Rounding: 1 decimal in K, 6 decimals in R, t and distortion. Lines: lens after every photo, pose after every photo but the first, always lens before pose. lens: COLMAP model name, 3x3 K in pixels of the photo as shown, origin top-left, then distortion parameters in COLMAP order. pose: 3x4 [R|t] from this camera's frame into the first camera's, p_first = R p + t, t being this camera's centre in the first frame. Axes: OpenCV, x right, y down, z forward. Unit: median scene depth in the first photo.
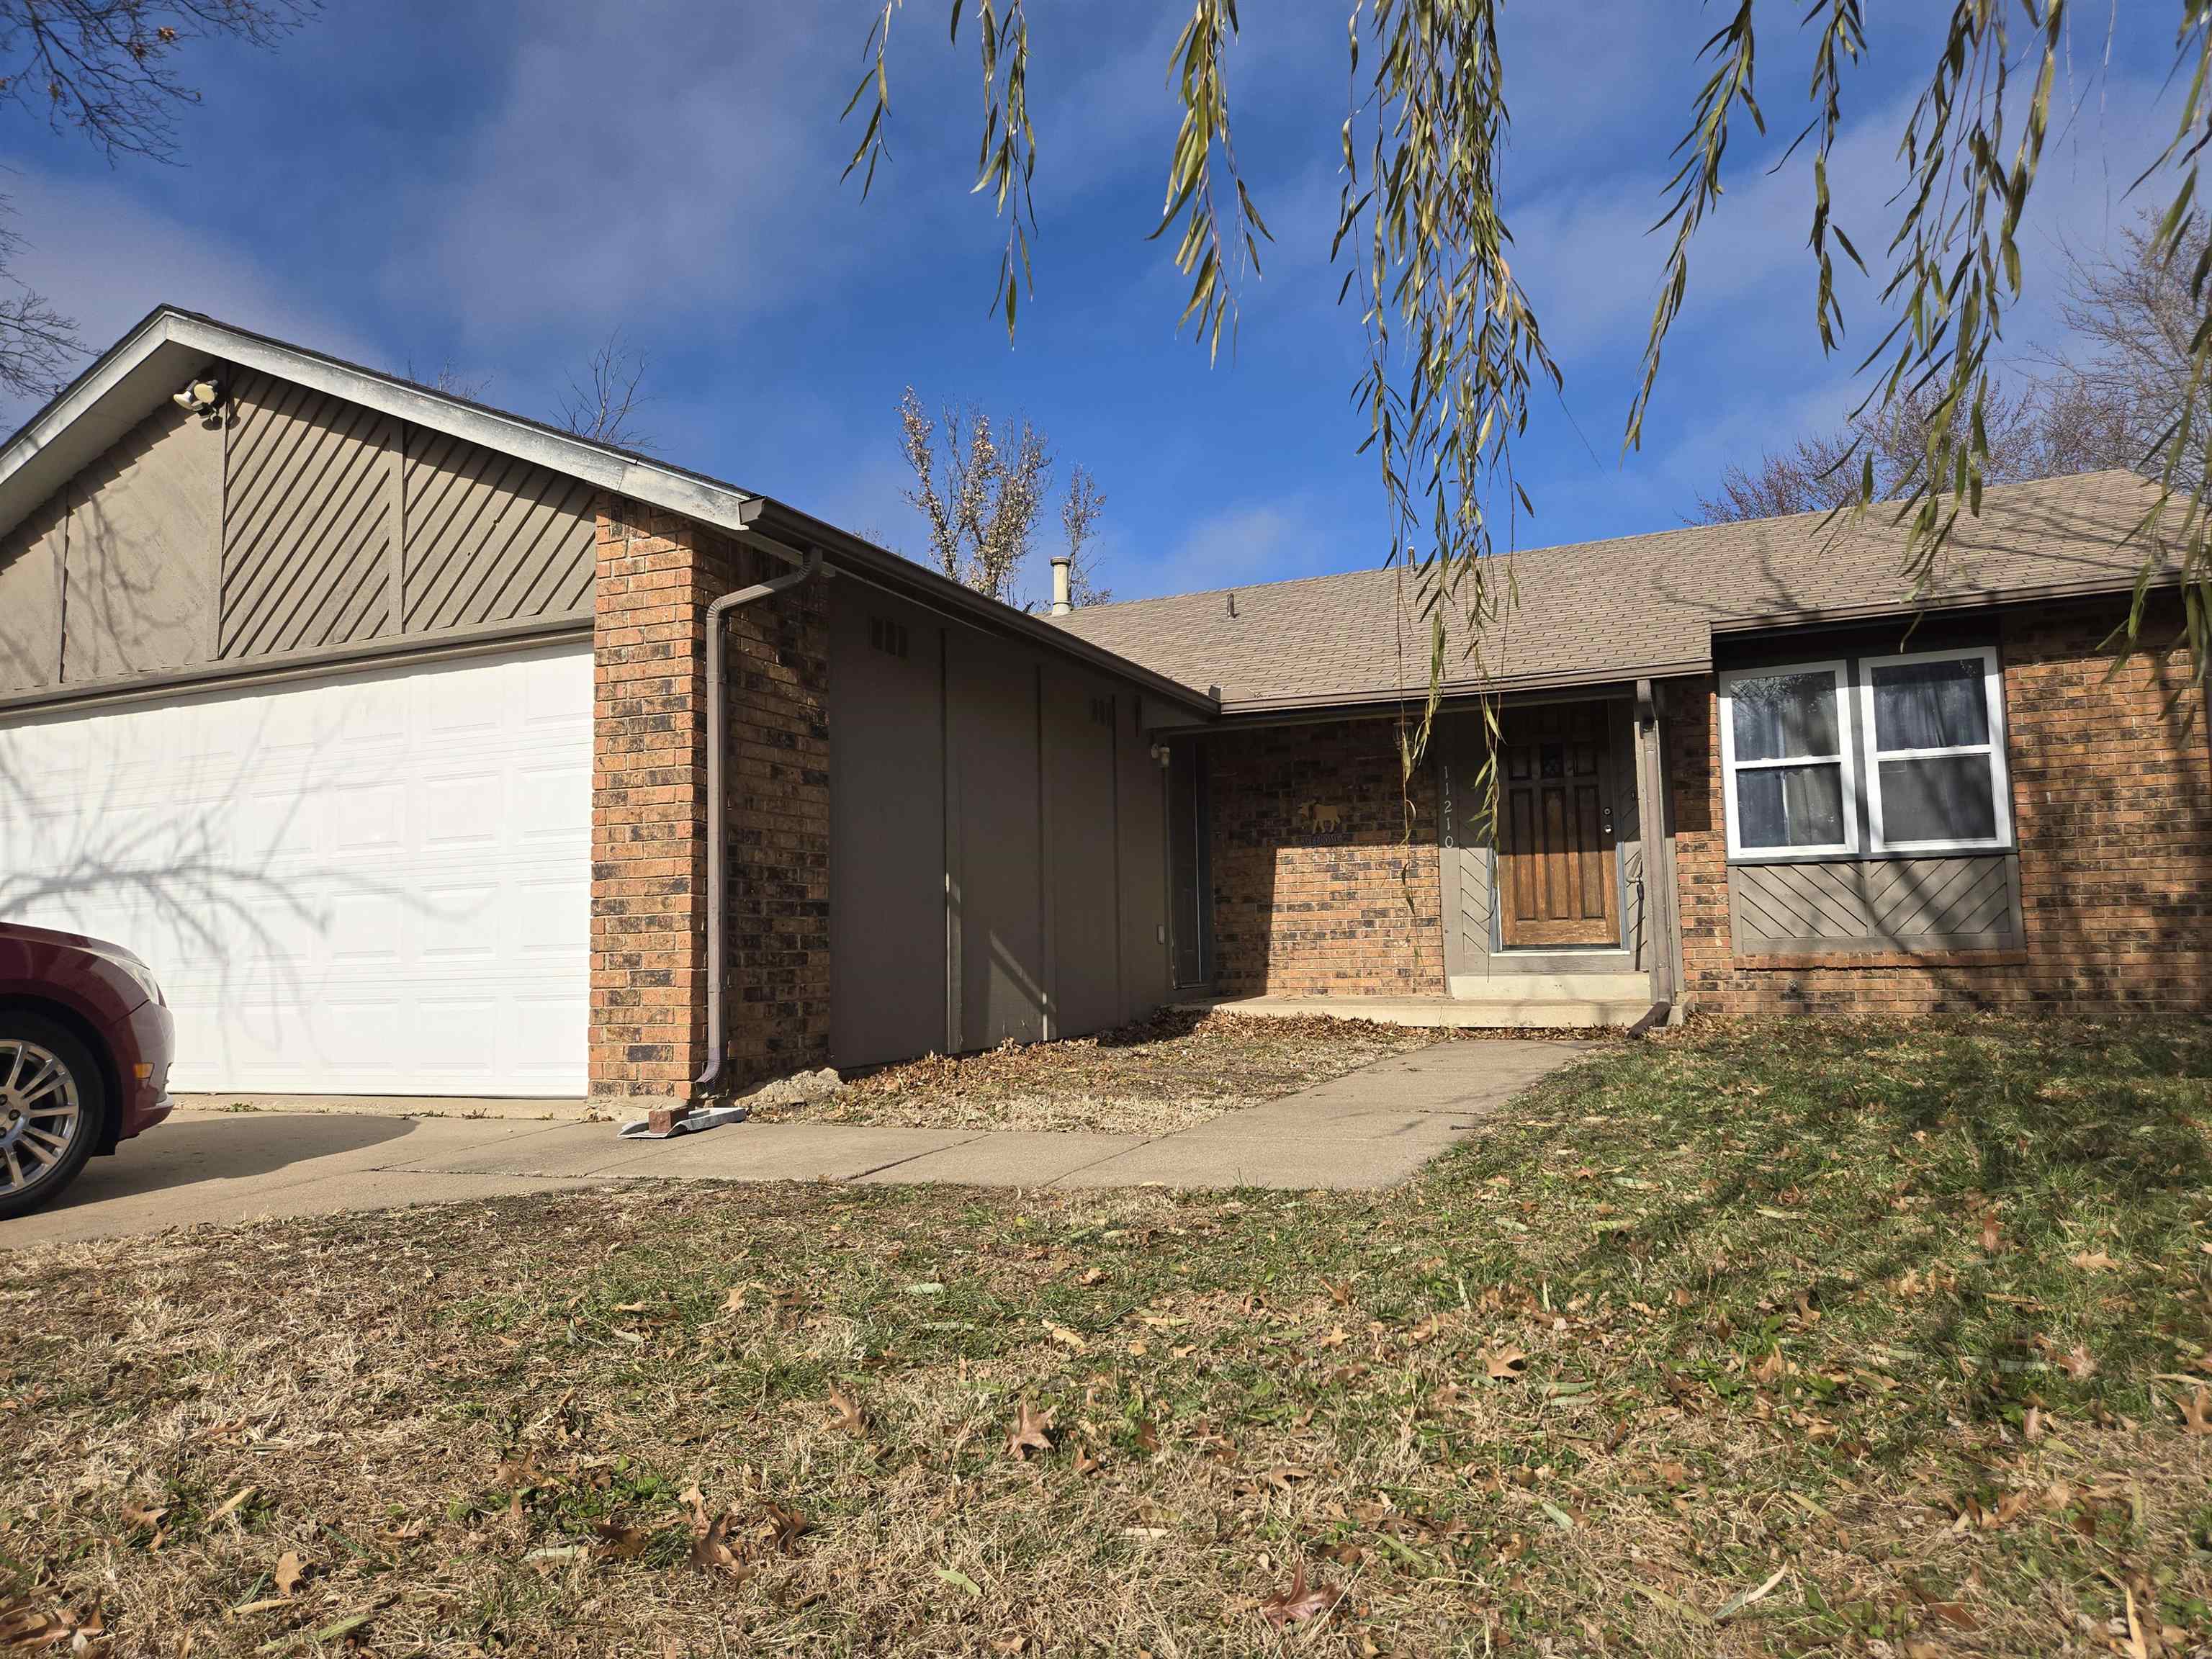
lens RADIAL K [[1476.8, 0, 1106.0], [0, 1476.8, 829.5], [0, 0, 1]] dist [0.070987, -0.082697]
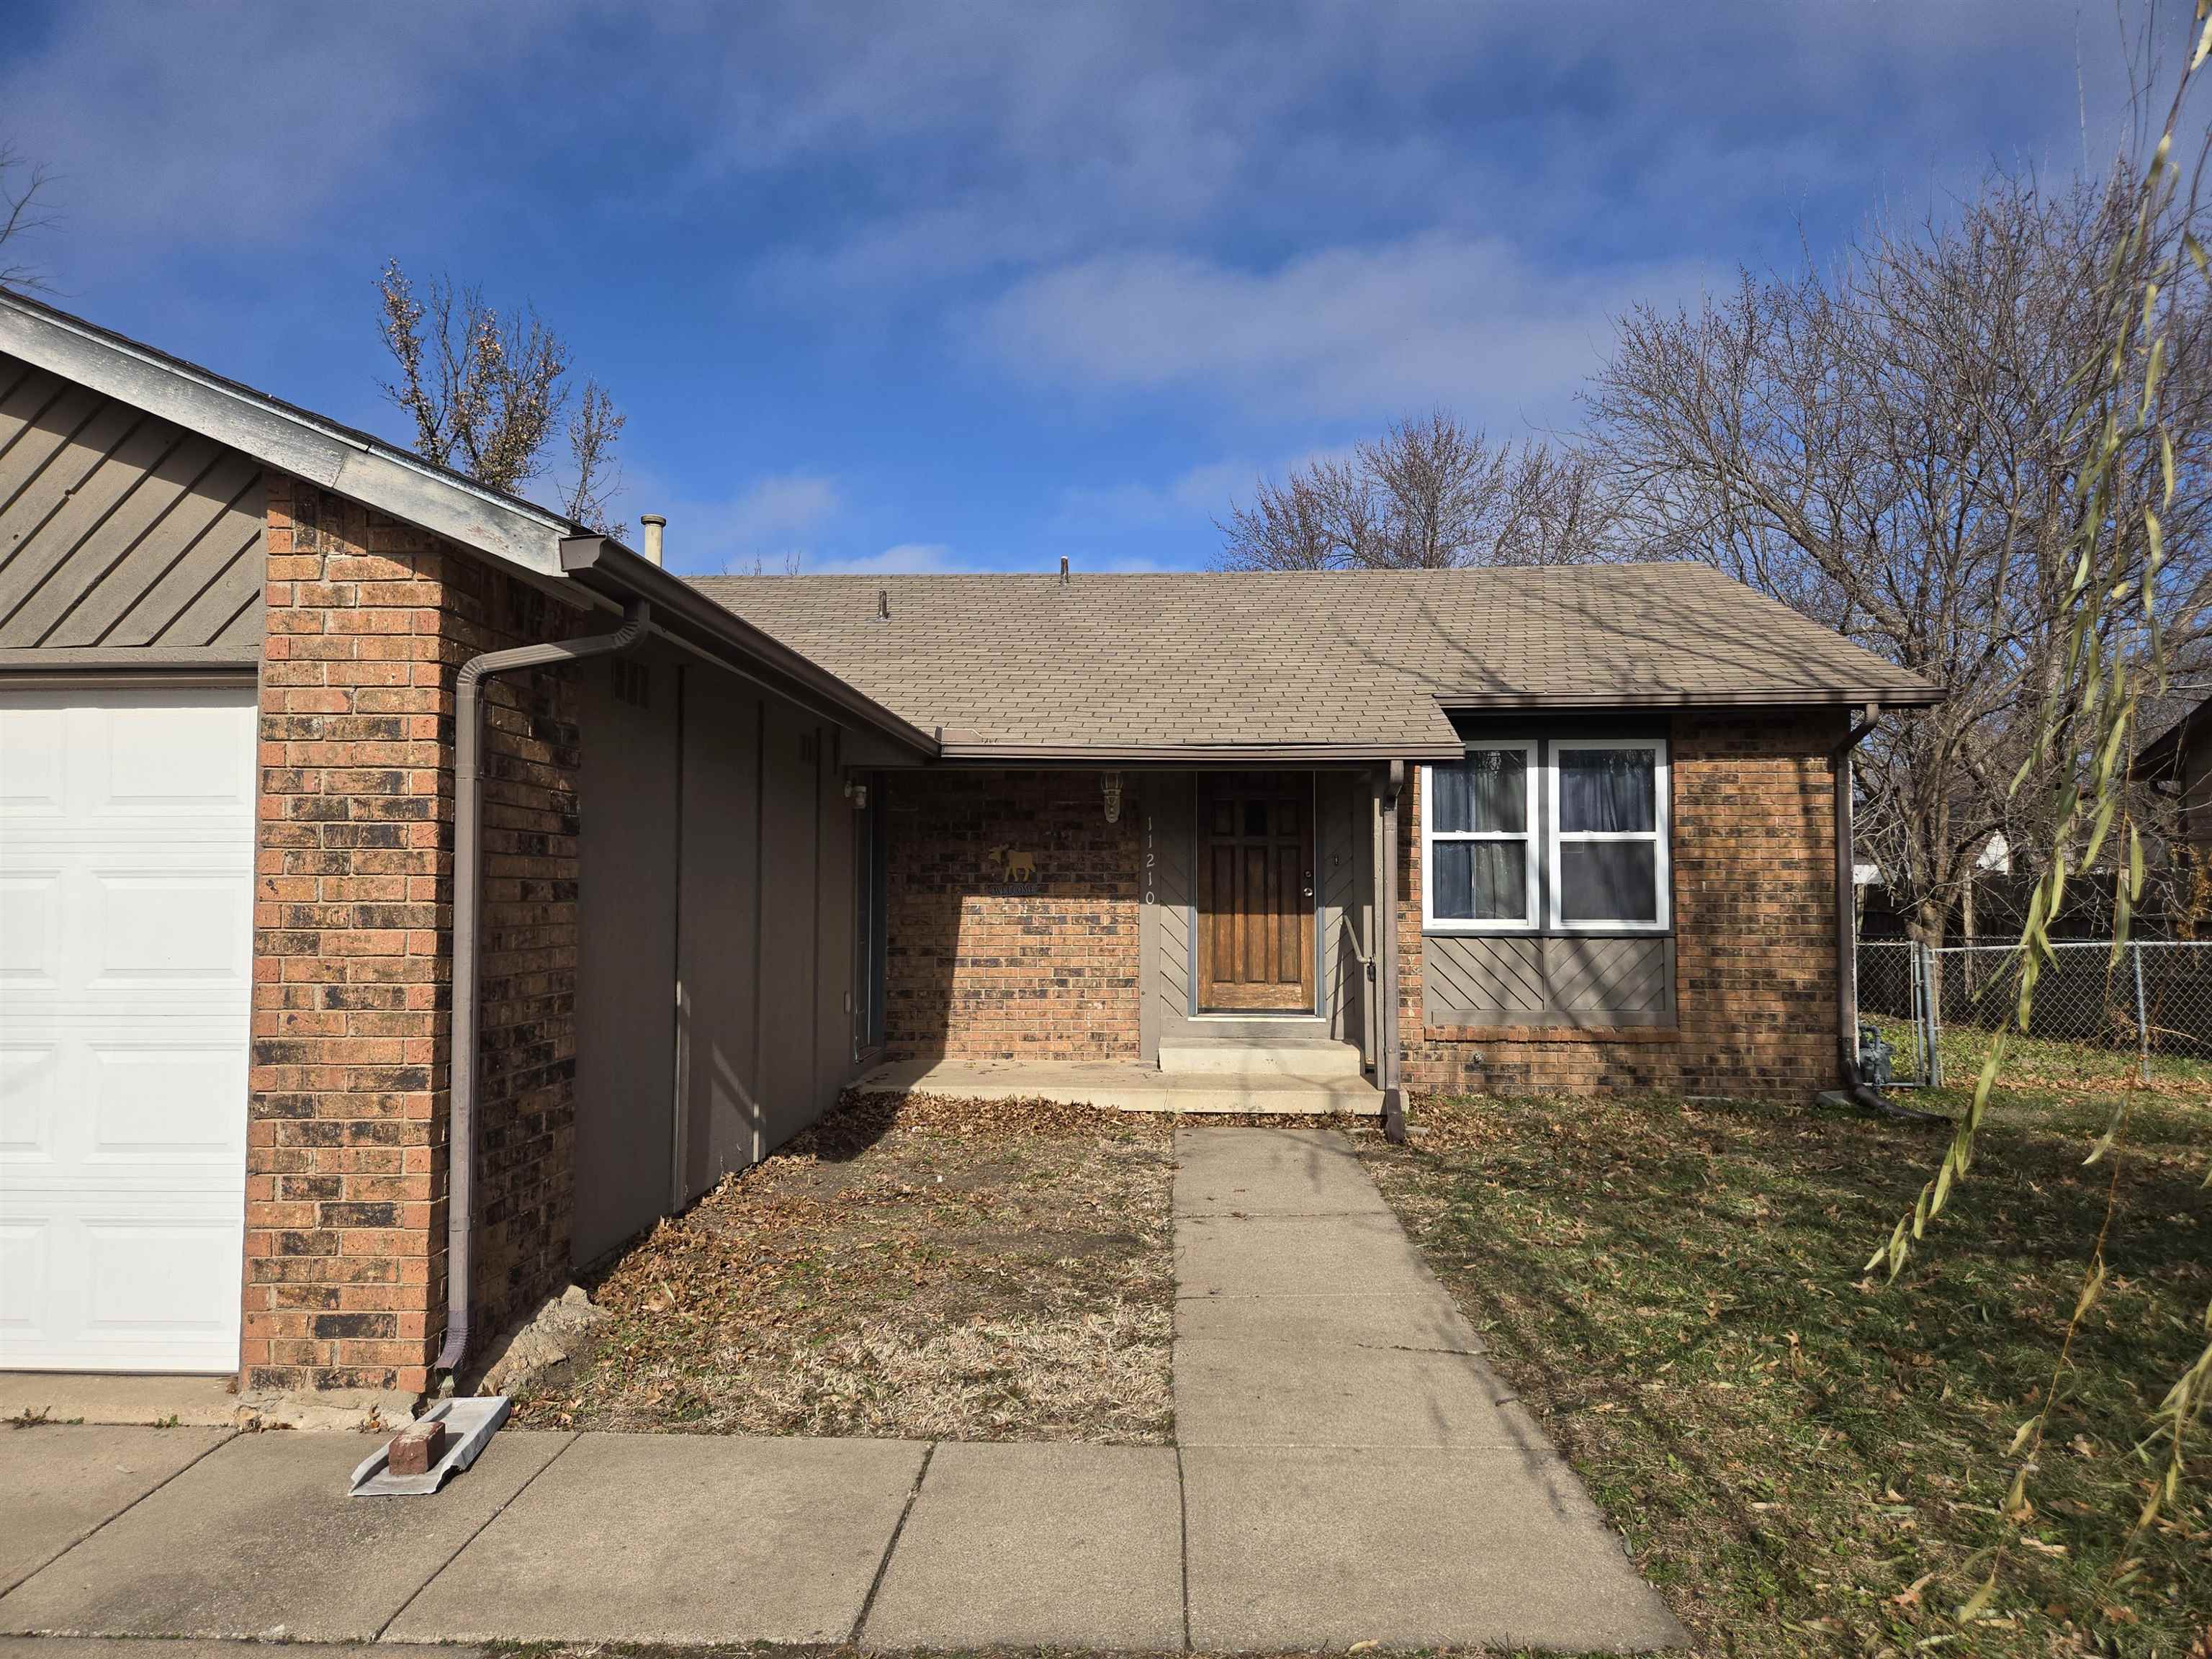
lens RADIAL K [[1476.8, 0, 1106.0], [0, 1476.8, 829.5], [0, 0, 1]] dist [0.070987, -0.082697]
pose [[0.932580, 0.036822, 0.359080, -0.153274], [-0.051731, 0.998148, 0.031998, -0.073440], [-0.357237, -0.048416, 0.932758, 0.159613]]
